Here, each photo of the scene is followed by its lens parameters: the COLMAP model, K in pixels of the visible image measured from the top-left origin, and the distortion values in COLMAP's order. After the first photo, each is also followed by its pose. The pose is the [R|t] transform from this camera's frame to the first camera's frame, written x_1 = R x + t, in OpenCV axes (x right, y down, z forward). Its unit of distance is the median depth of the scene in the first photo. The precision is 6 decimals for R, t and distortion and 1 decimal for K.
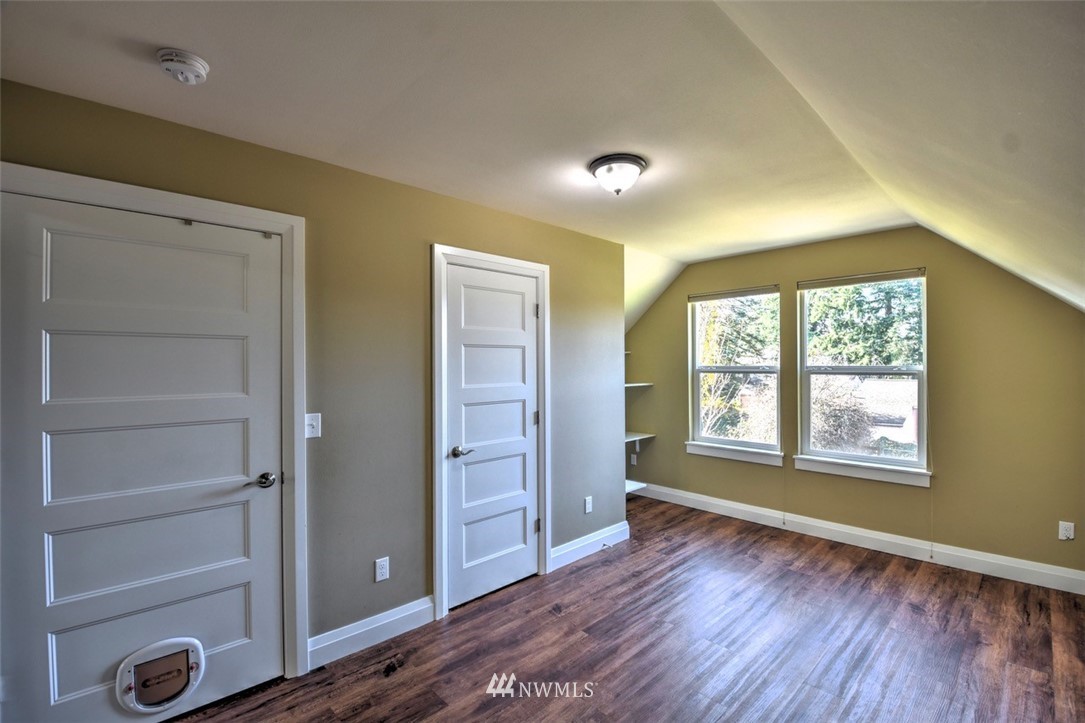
lens RADIAL K [[483.8, 0, 562.3], [0, 483.8, 357.1], [0, 0, 1]] dist [-0.024740, -0.003686]
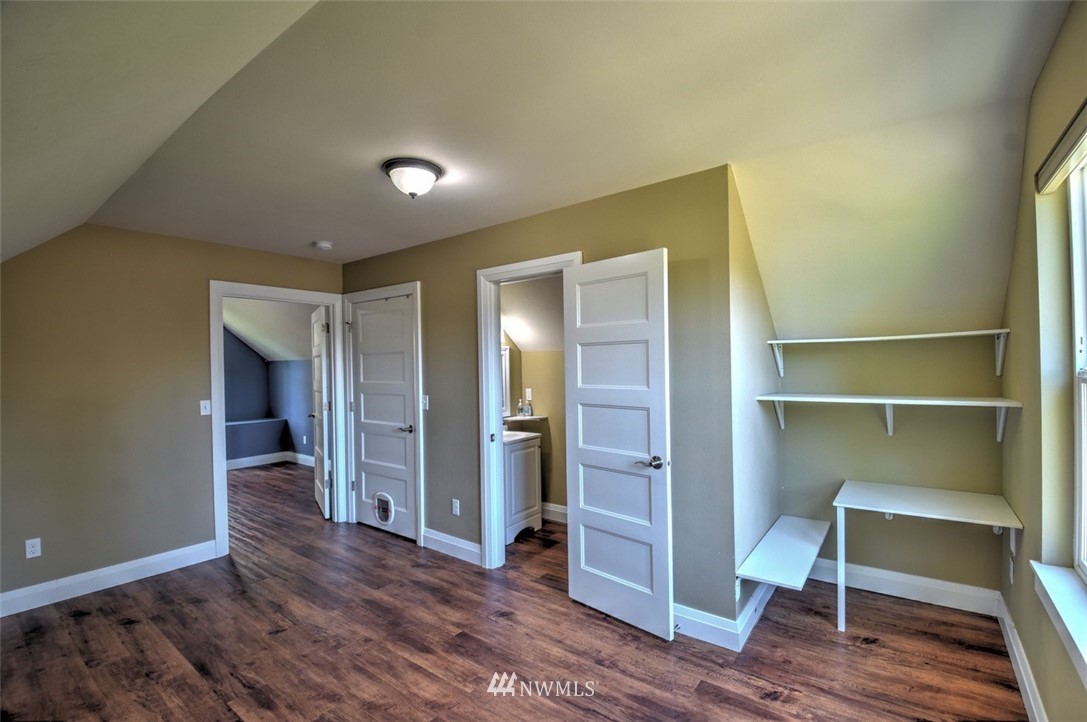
lens RADIAL K [[484.7, 0, 551.4], [0, 484.7, 360.8], [0, 0, 1]] dist [-0.024740, -0.003686]
pose [[0.138133, -0.002609, -0.990410, 1.224308], [0.027838, 0.999612, 0.001250, 0.009145], [0.990022, -0.027744, 0.138152, 1.220306]]
